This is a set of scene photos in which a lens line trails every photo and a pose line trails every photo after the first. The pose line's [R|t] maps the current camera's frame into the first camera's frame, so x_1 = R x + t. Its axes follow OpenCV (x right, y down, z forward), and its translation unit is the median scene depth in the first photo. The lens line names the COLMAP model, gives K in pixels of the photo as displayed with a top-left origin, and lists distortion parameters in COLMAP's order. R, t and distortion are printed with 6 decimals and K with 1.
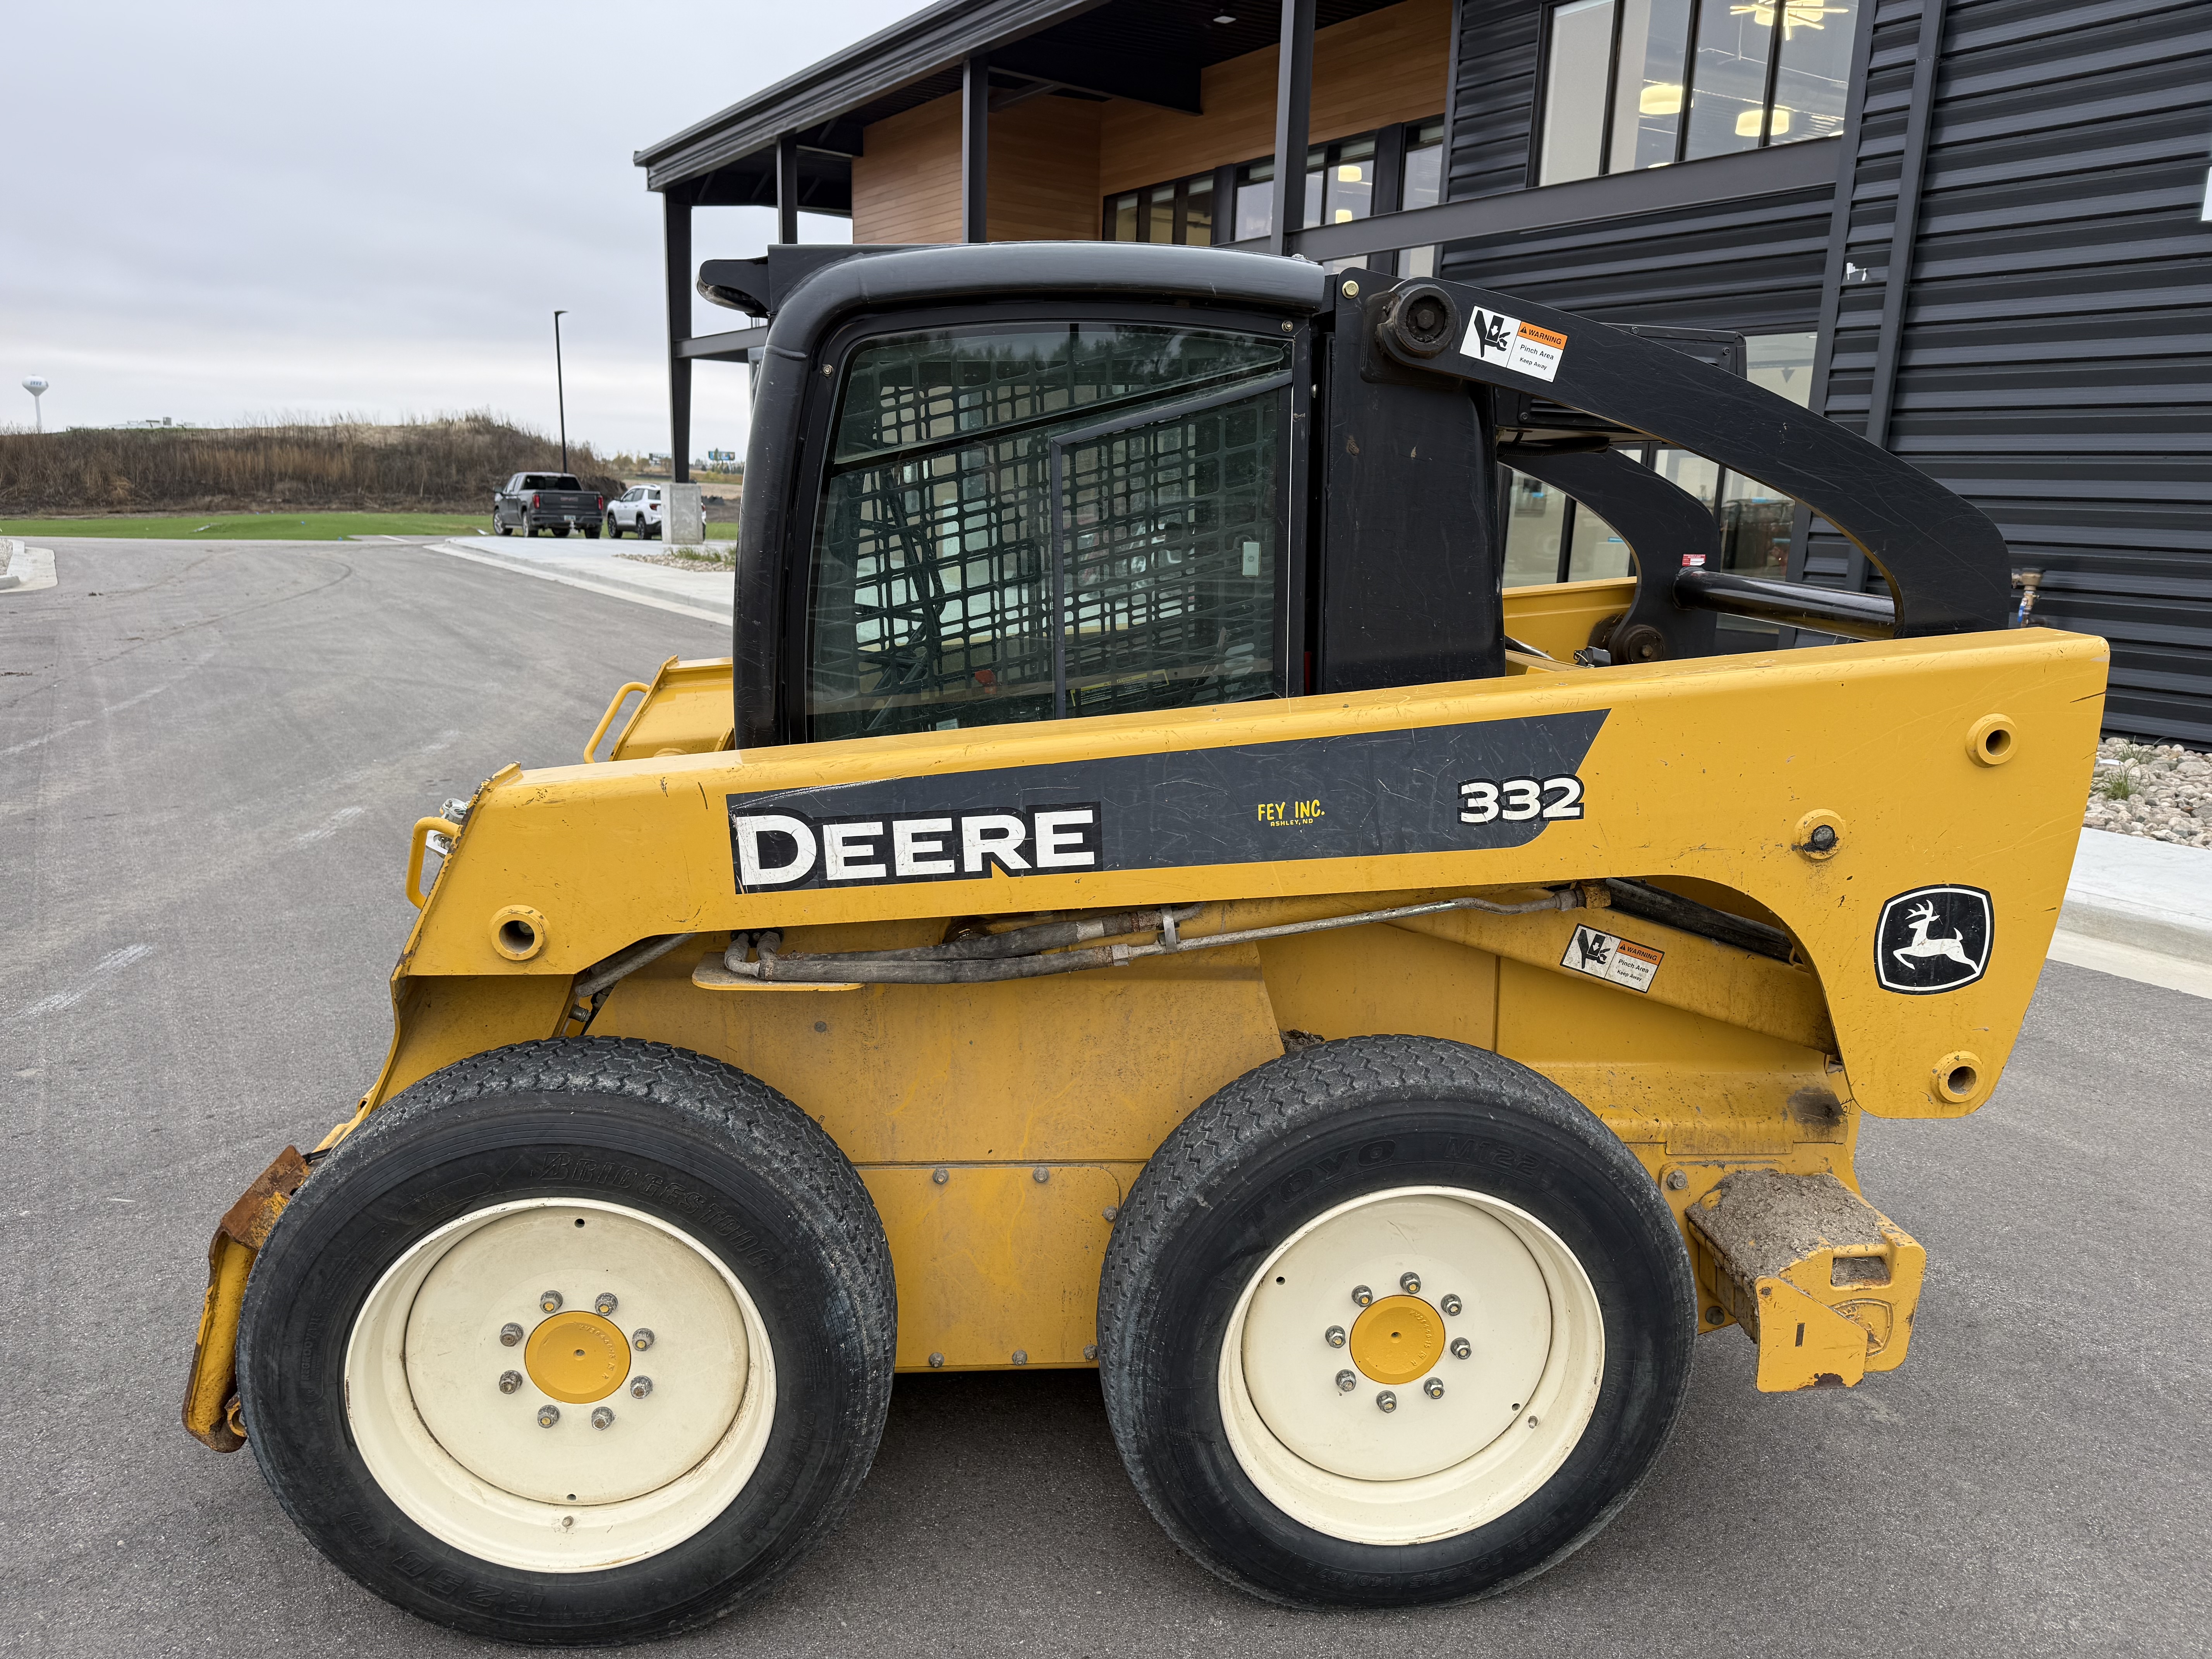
lens RADIAL K [[1571.2, 0, 1100.0], [0, 1571.2, 818.5], [0, 0, 1]] dist [0.121236, -0.264340]
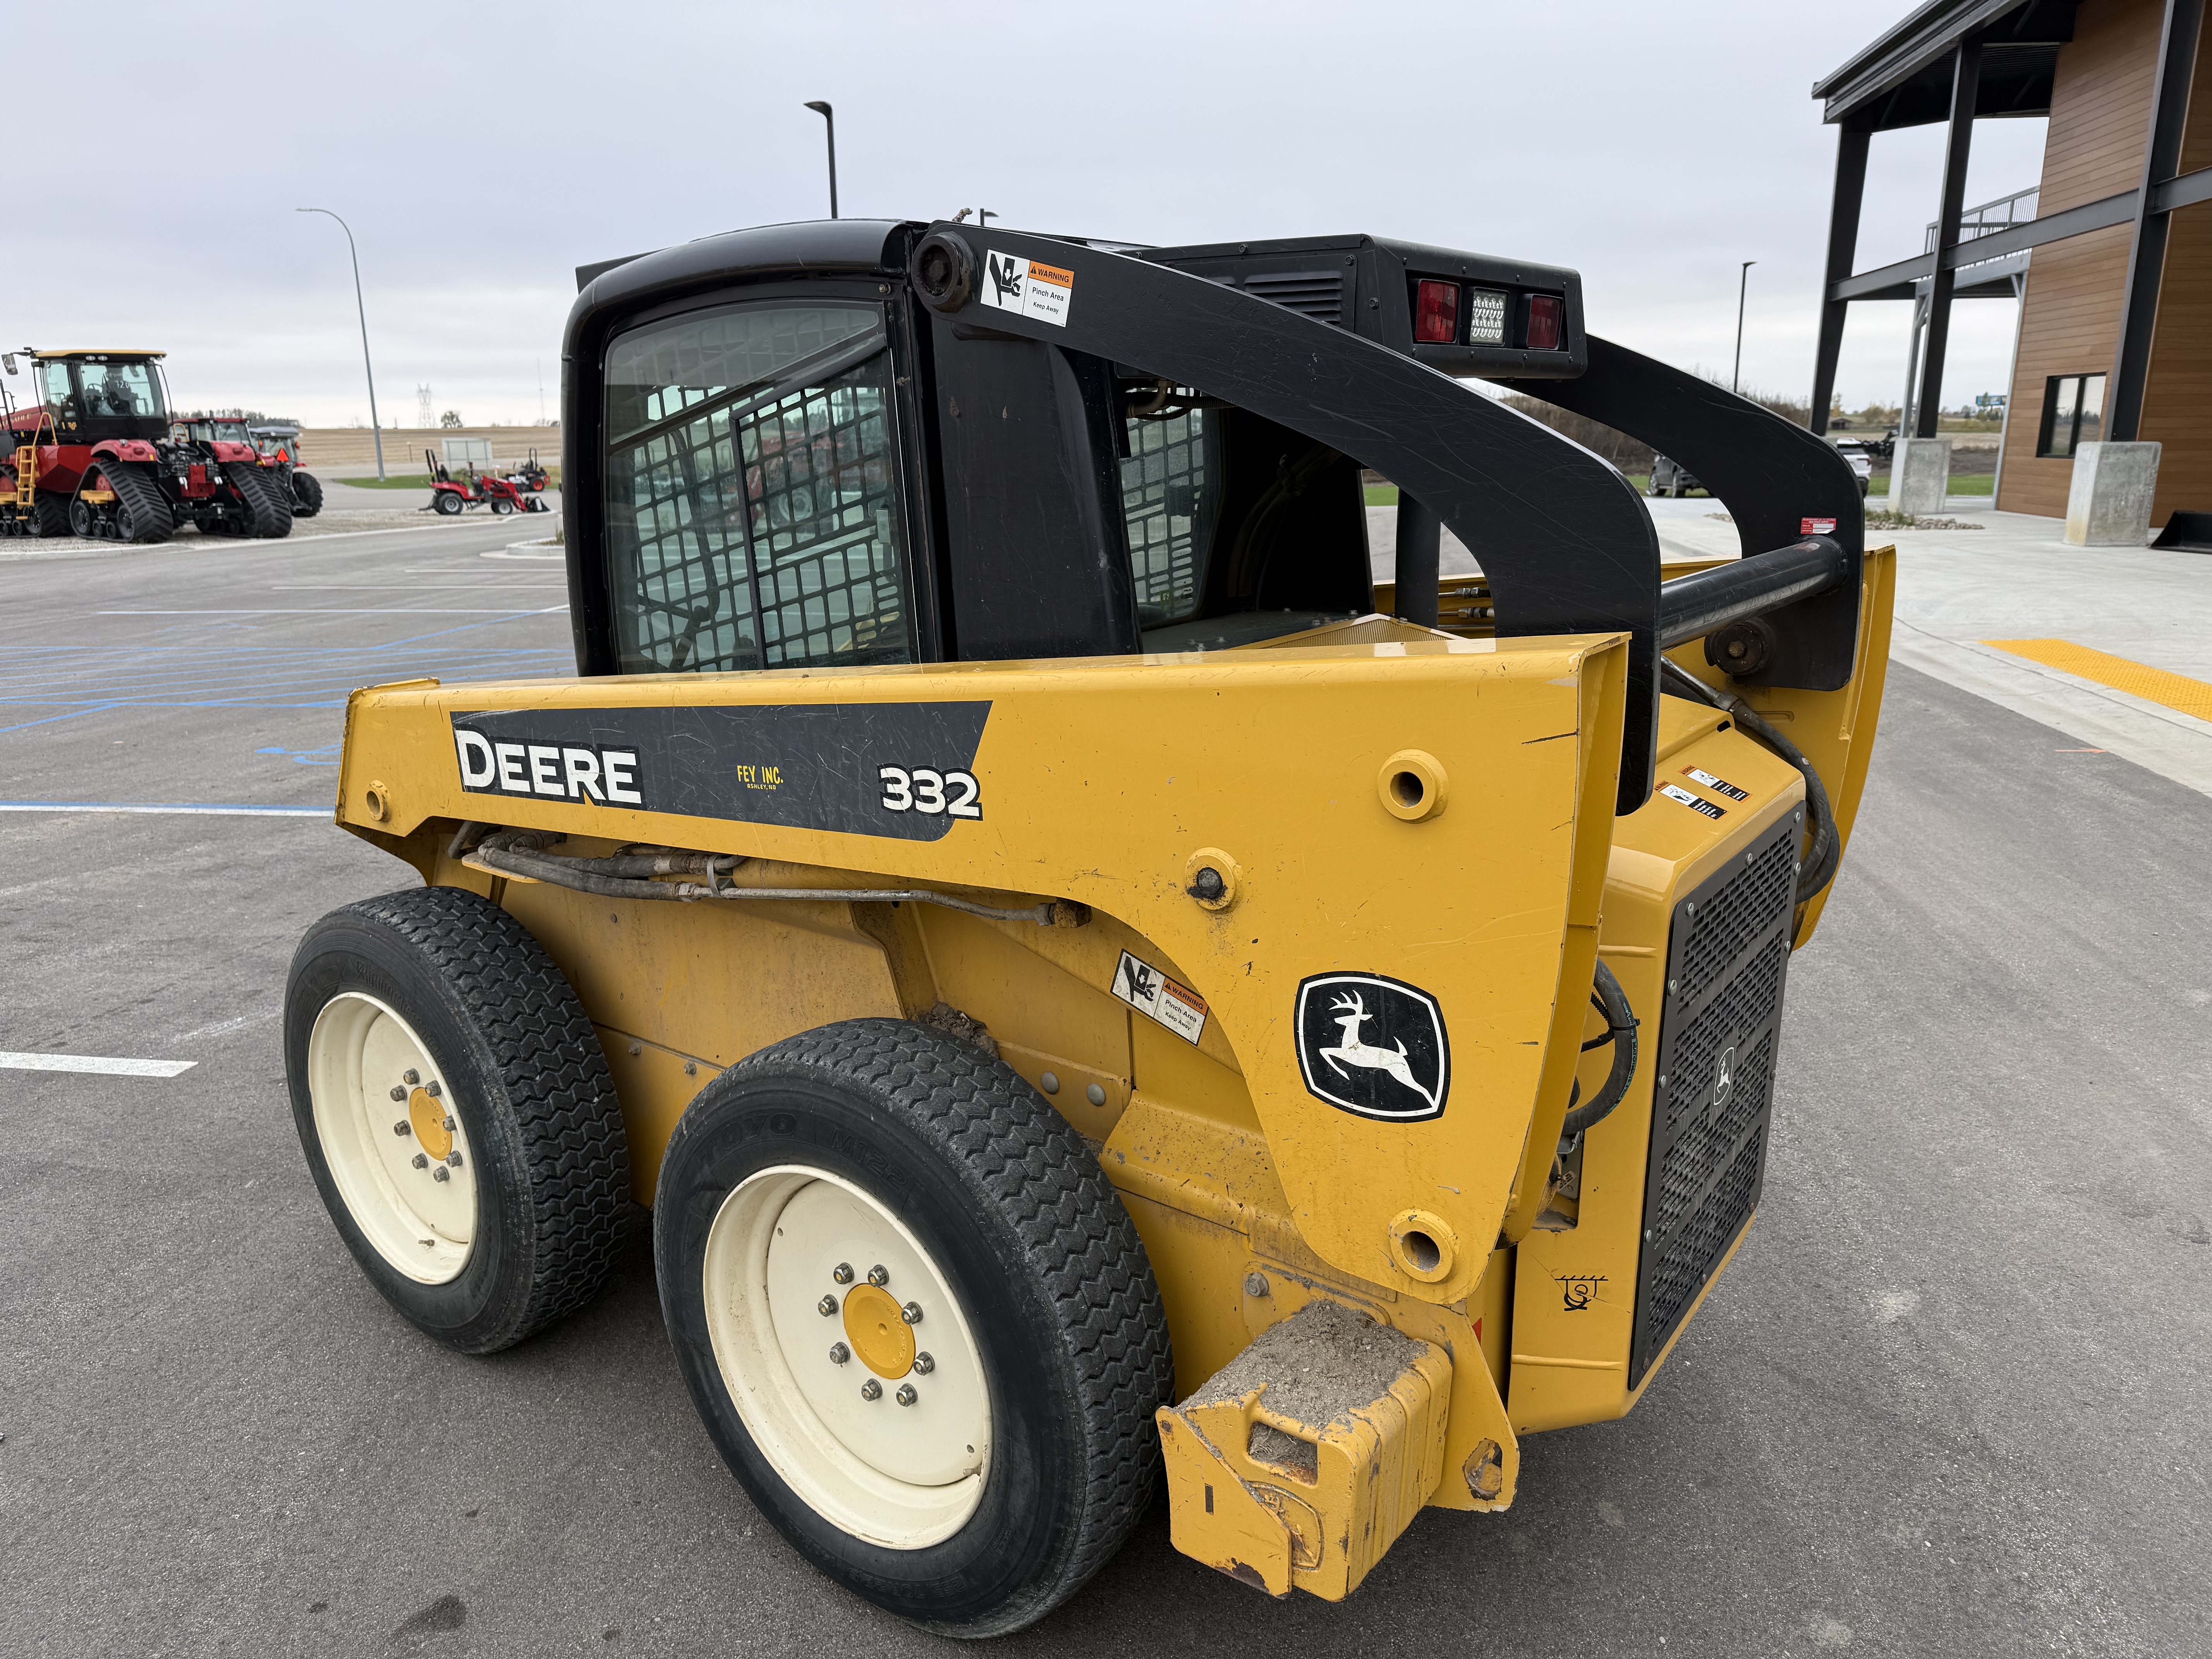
lens RADIAL K [[1567.0, 0, 1106.0], [0, 1567.0, 829.5], [0, 0, 1]] dist [0.046618, -0.044591]
pose [[0.741238, 0.130562, -0.658422, 0.944358], [-0.108852, 0.991298, 0.074027, -0.068404], [0.662357, 0.016799, 0.749000, 0.382380]]
